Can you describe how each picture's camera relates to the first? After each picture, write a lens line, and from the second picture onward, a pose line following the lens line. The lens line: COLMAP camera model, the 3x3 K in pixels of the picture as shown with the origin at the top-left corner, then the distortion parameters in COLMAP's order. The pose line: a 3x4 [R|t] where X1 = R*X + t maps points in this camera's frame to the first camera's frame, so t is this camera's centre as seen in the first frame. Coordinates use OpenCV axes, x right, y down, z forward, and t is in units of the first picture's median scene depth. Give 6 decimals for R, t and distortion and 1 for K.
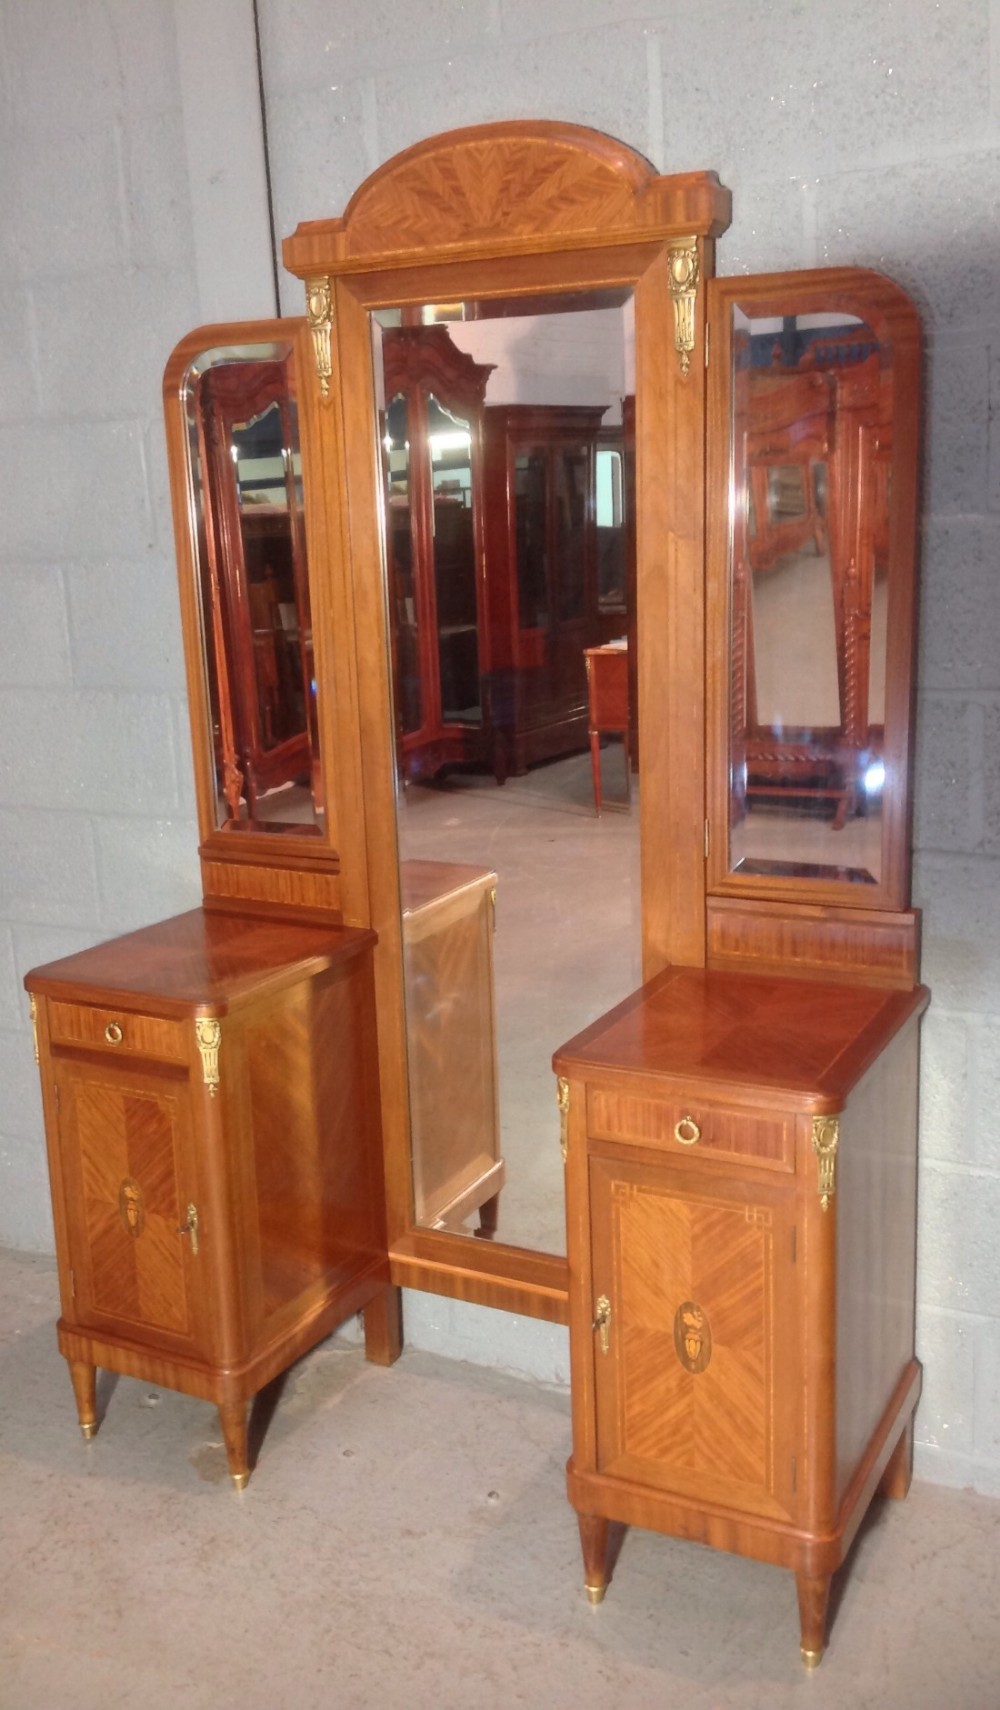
lens RADIAL K [[1596.5, 0, 500.0], [0, 1596.5, 855.0], [0, 0, 1]] dist [0.138423, -0.334905]
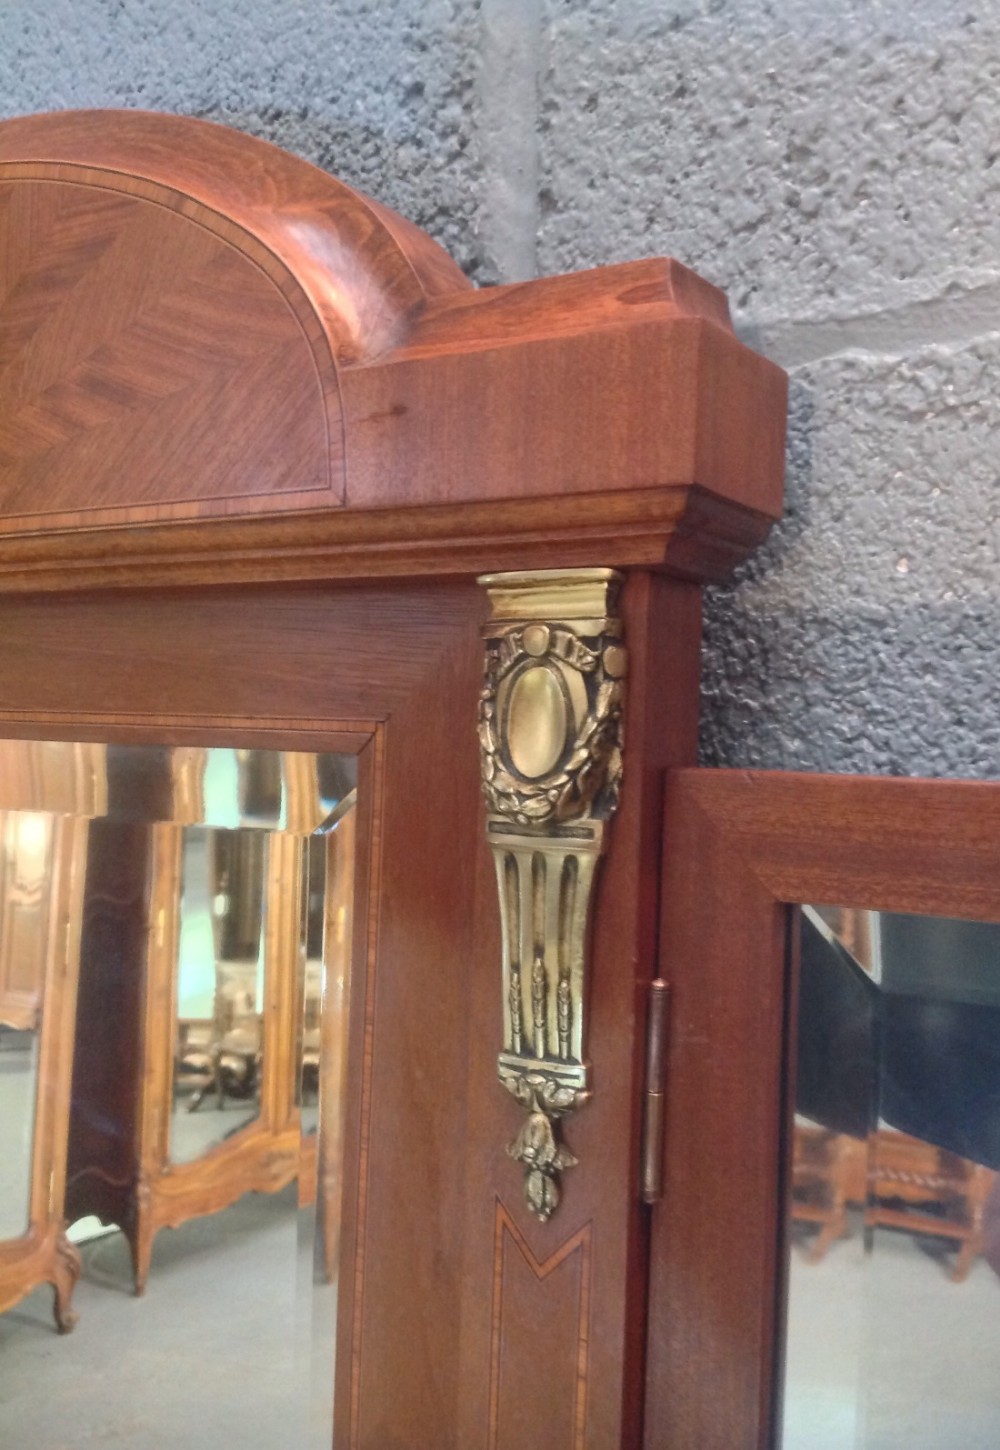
lens RADIAL K [[1401.1, 0, 531.8], [0, 1401.1, 723.4], [0, 0, 1]] dist [0.048466, -0.077061]
pose [[0.994104, 0.064209, -0.087372, 0.121306], [-0.083365, 0.967867, -0.237241, -0.307476], [0.069332, 0.243126, 0.967514, 0.799918]]
